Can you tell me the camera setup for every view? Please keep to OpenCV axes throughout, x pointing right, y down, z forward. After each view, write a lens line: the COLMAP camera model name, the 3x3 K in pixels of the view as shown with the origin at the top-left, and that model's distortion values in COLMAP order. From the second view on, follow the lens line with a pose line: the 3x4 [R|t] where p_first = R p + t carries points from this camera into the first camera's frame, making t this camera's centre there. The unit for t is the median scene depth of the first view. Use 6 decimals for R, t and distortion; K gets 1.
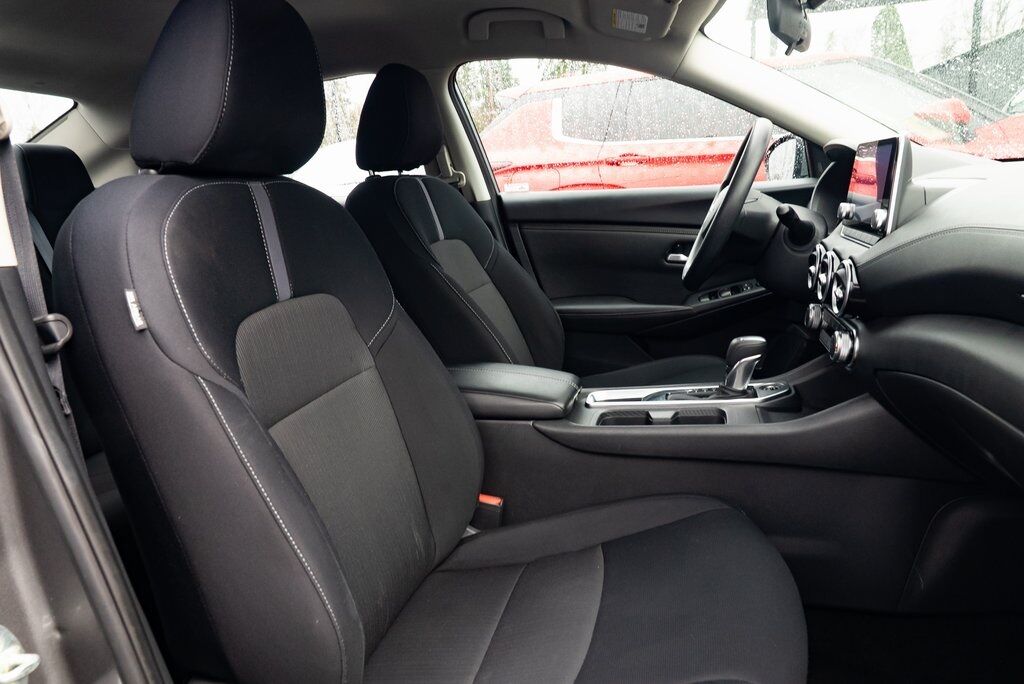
lens RADIAL K [[699.9, 0, 514.6], [0, 699.9, 343.1], [0, 0, 1]] dist [-0.030176, 0.016245]
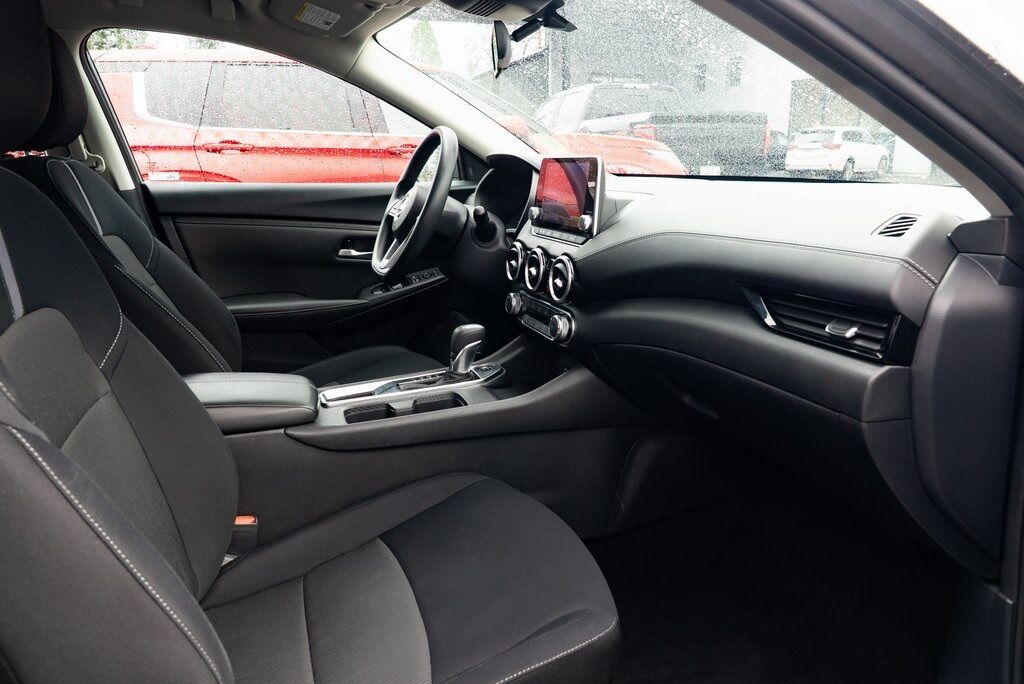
lens RADIAL K [[699.9, 0, 513.8], [0, 699.9, 339.0], [0, 0, 1]] dist [-0.030176, 0.016245]
pose [[0.825162, -0.079780, 0.559234, -0.230987], [0.075076, 0.996683, 0.031410, -0.016484], [-0.559885, 0.016067, 0.828414, 0.032513]]
